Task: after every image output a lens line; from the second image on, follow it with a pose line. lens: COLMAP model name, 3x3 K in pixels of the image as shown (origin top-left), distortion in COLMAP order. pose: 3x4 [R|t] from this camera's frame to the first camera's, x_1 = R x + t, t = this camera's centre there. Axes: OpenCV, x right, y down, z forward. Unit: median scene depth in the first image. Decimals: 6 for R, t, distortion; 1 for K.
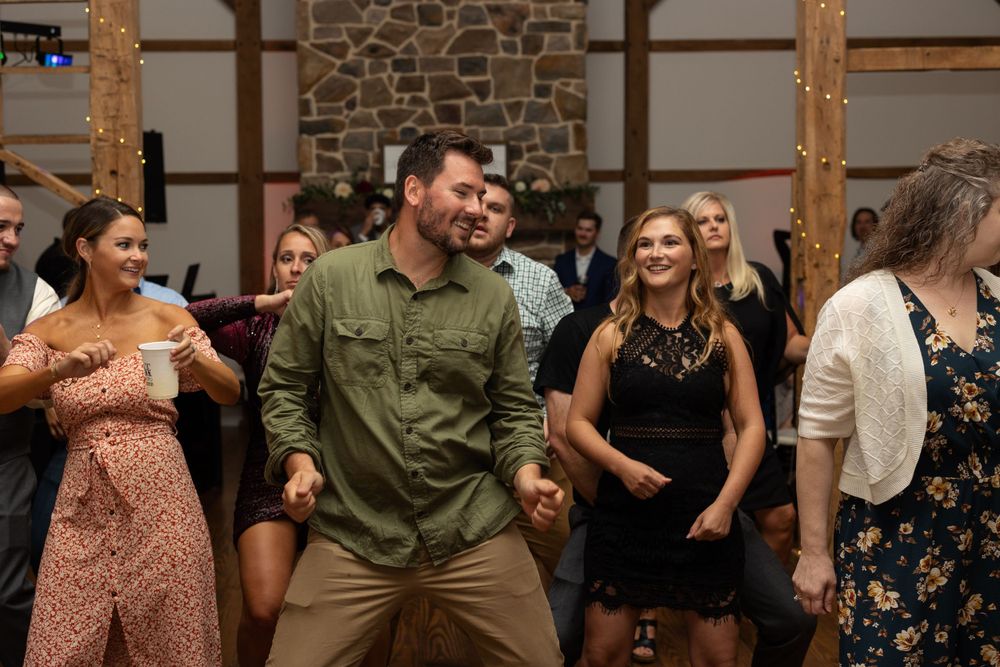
lens RADIAL K [[1446.6, 0, 496.3], [0, 1446.6, 326.8], [0, 0, 1]] dist [0.044603, 0.000000]
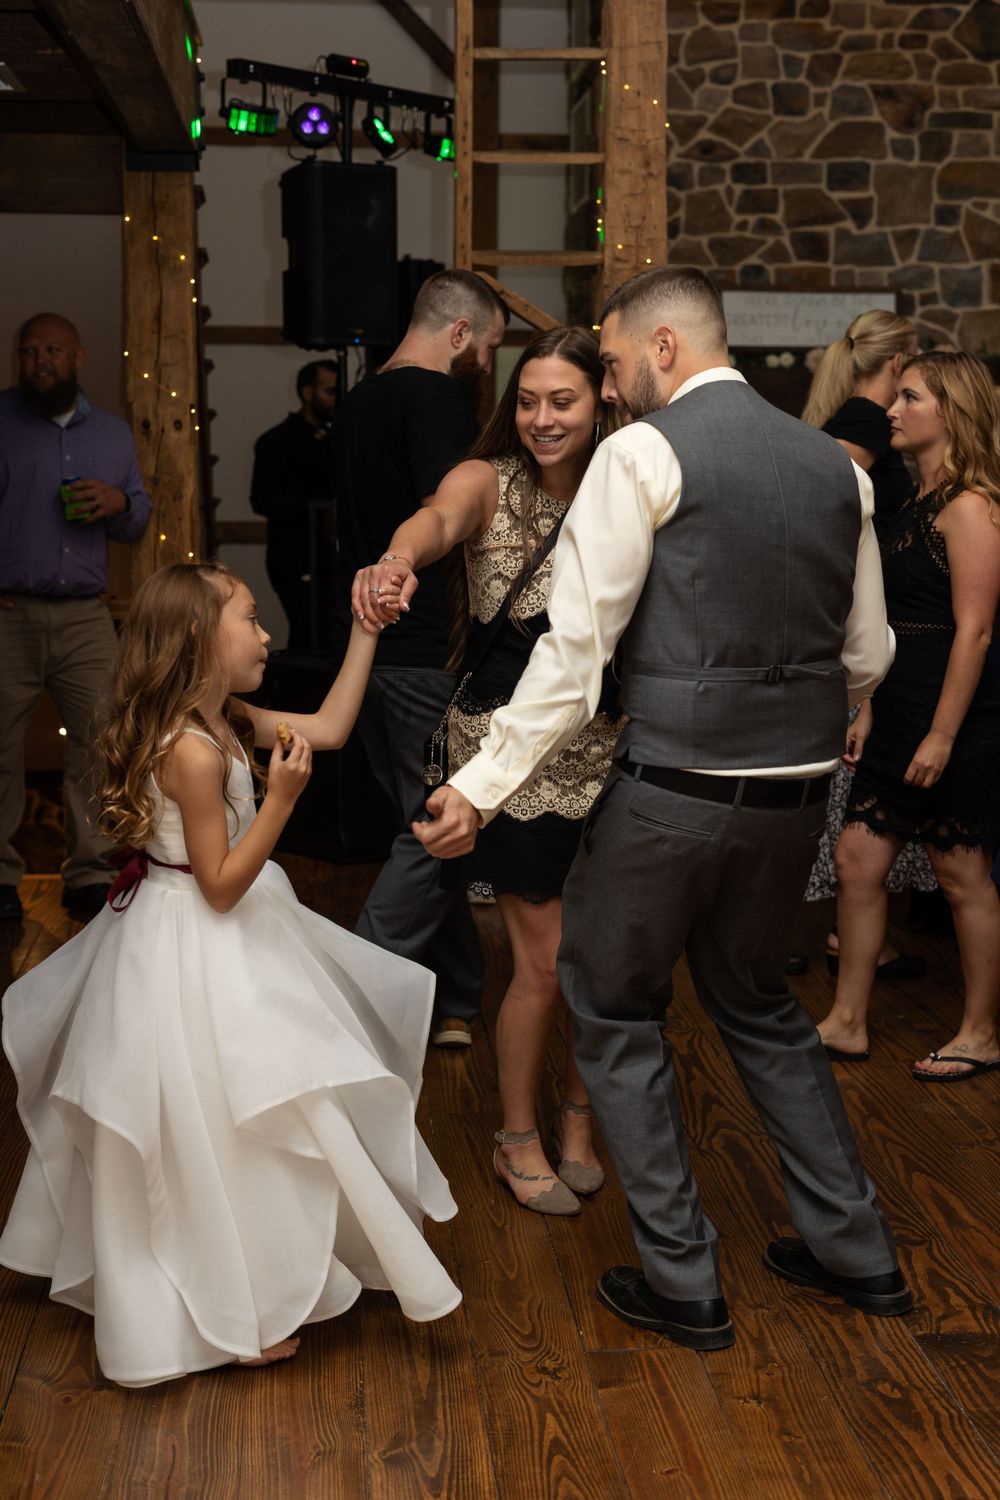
lens RADIAL K [[2169.9, 0, 497.8], [0, 2169.9, 759.5], [0, 0, 1]] dist [0.044603, 0.000000]
pose [[0.998739, 0.010313, 0.049143, -0.230970], [-0.013929, 0.997174, 0.073817, 0.022344], [-0.048243, -0.074409, 0.996060, -0.044454]]
